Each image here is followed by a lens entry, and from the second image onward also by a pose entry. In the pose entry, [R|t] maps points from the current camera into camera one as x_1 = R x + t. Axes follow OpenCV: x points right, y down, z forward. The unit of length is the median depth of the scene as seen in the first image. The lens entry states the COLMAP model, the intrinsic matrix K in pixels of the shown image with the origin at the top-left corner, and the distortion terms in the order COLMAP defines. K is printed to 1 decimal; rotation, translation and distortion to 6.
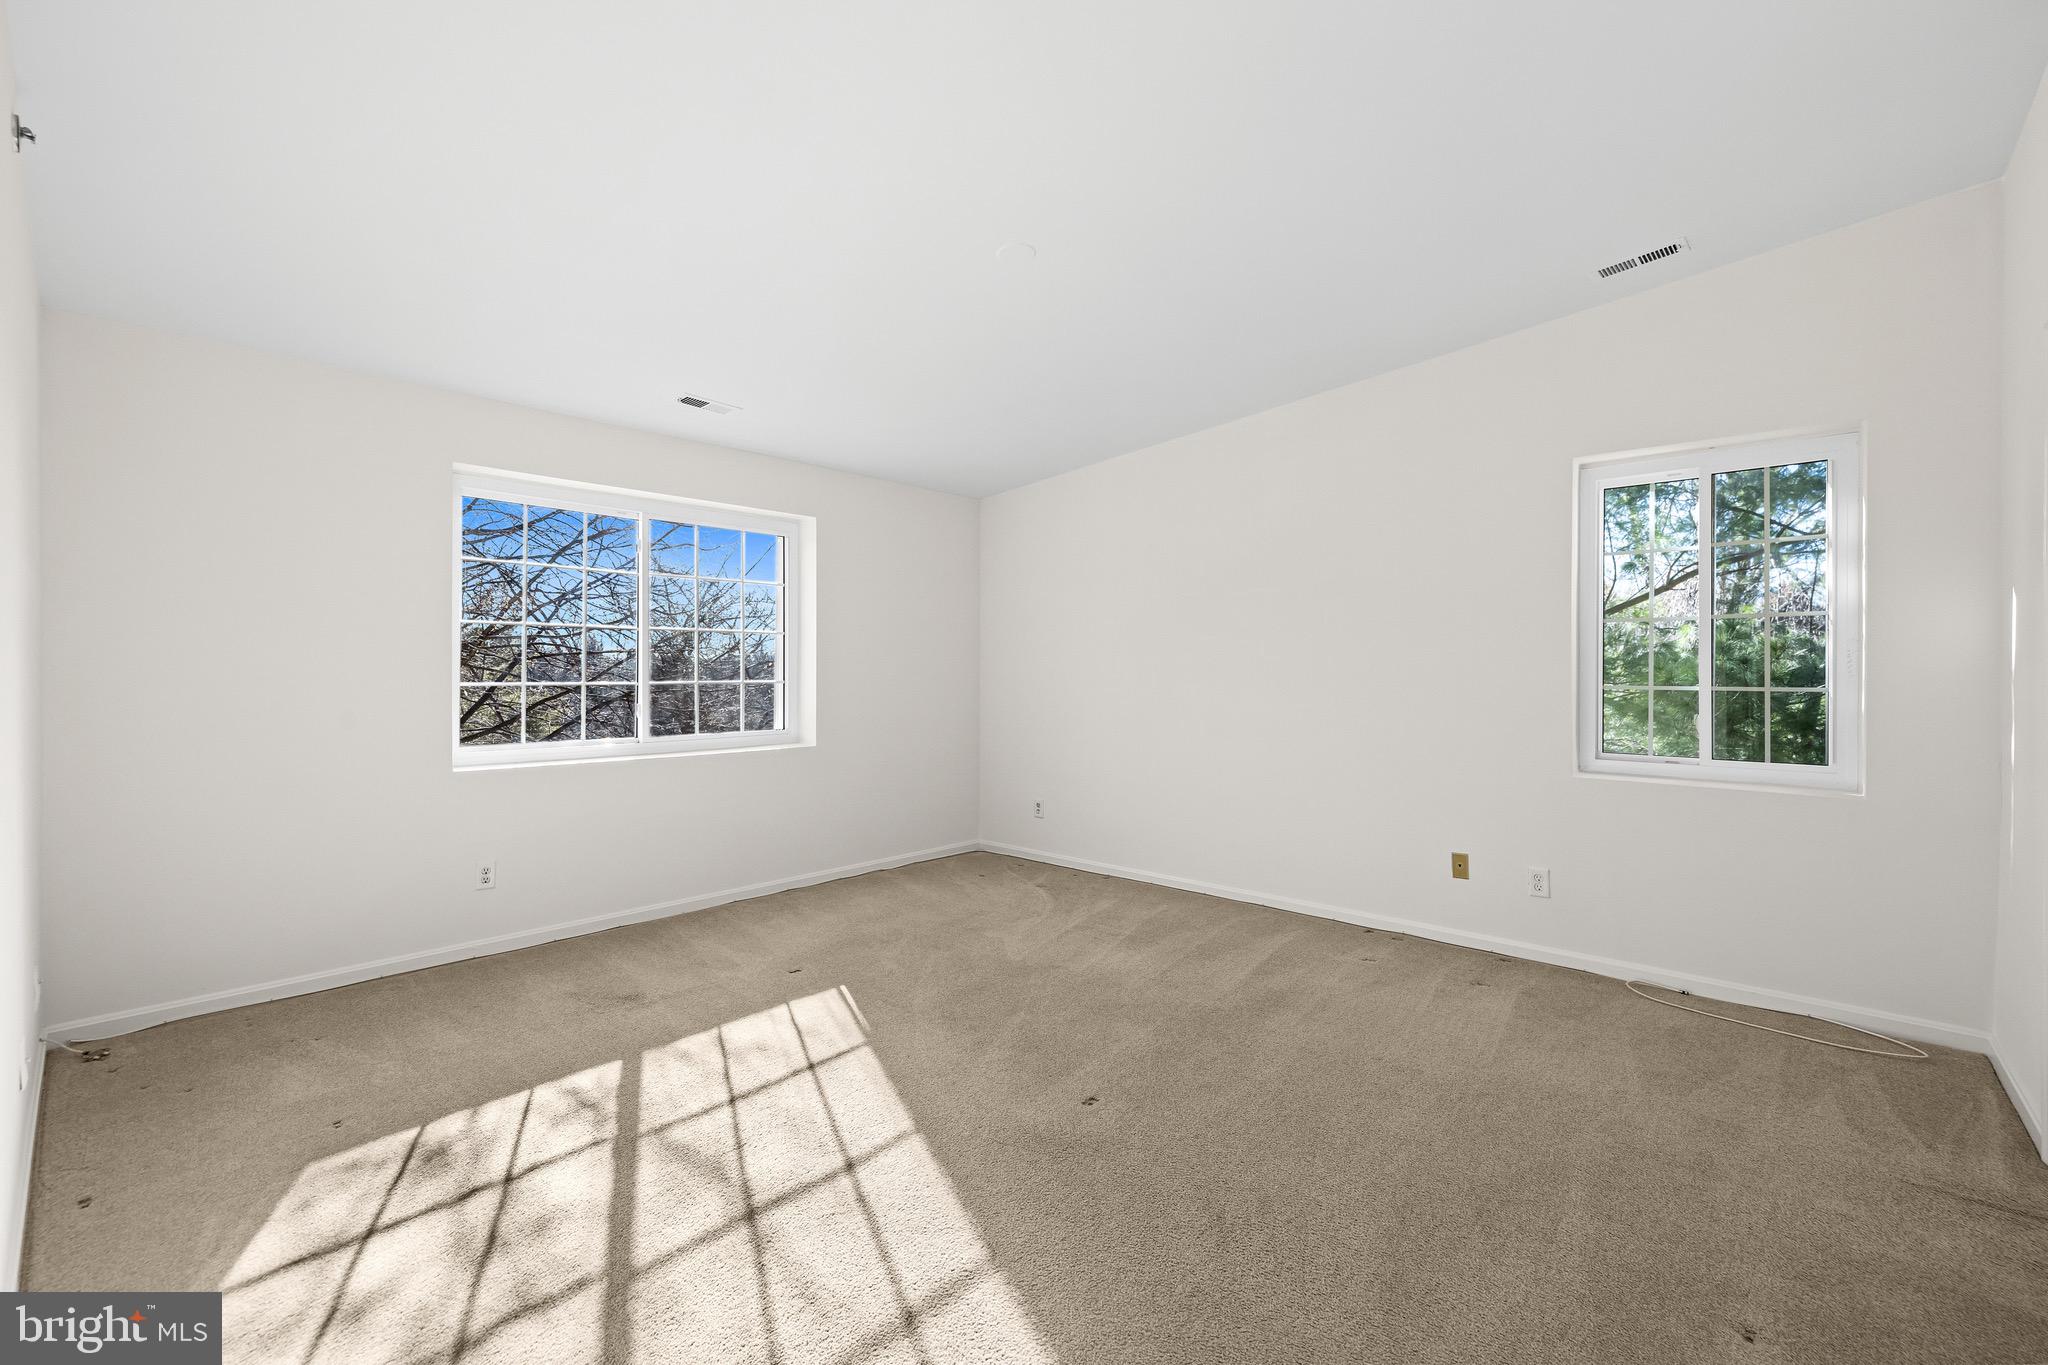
lens RADIAL K [[861.0, 0, 1023.1], [0, 861.0, 674.2], [0, 0, 1]] dist [0.000730, 0.000077]
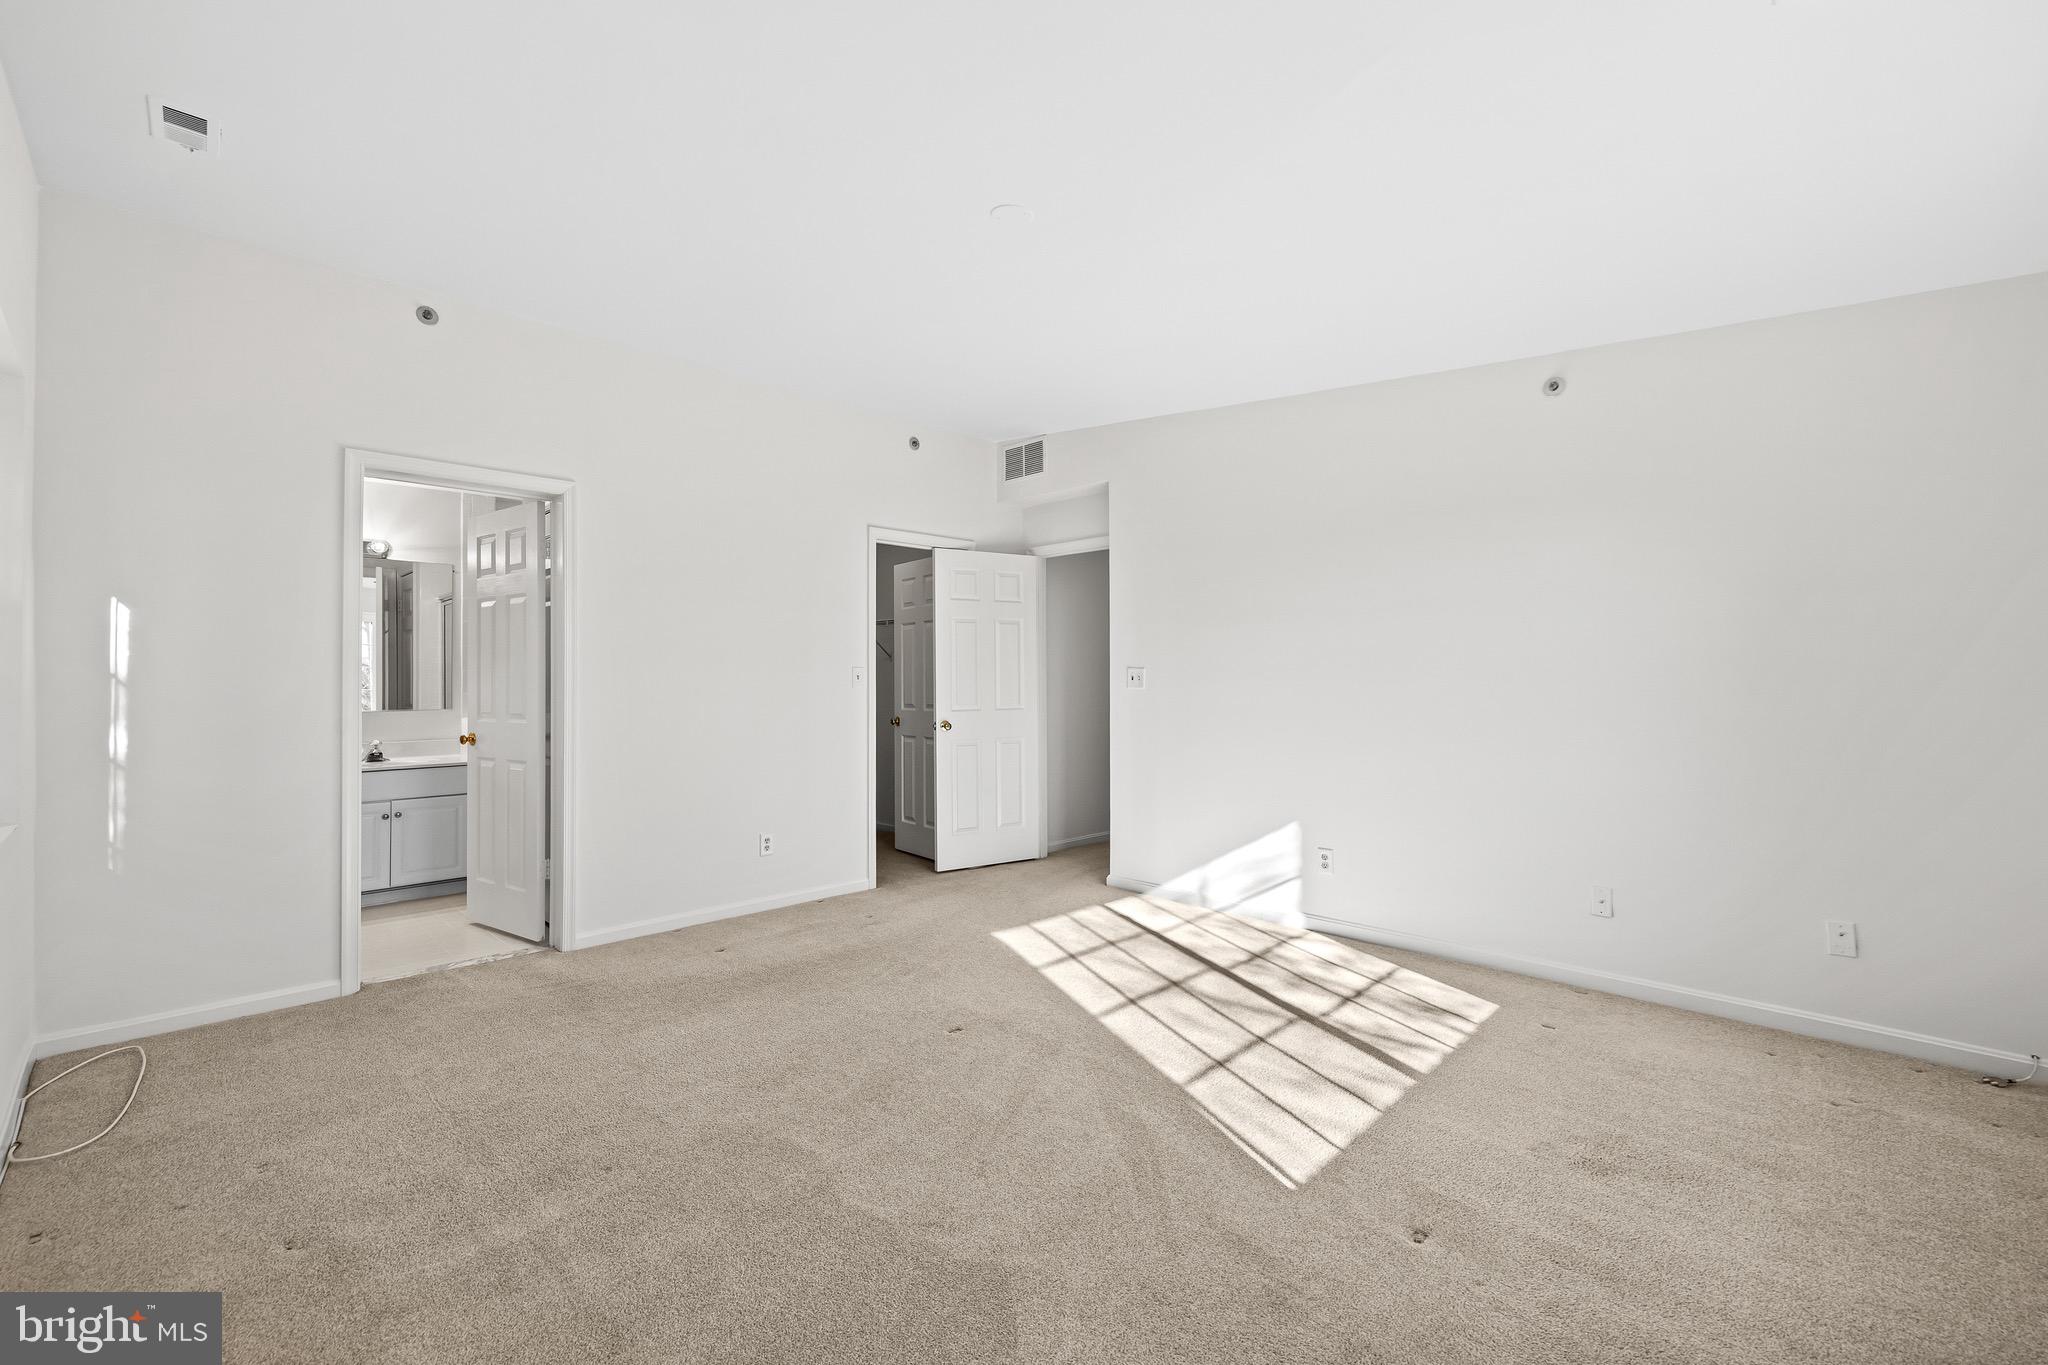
lens RADIAL K [[861.0, 0, 1023.9], [0, 861.0, 674.2], [0, 0, 1]] dist [0.000730, 0.000077]
pose [[-0.999588, 0.005882, 0.028081, -0.058952], [0.006059, 0.999962, 0.006216, -0.010477], [-0.028043, 0.006383, -0.999586, 2.516694]]
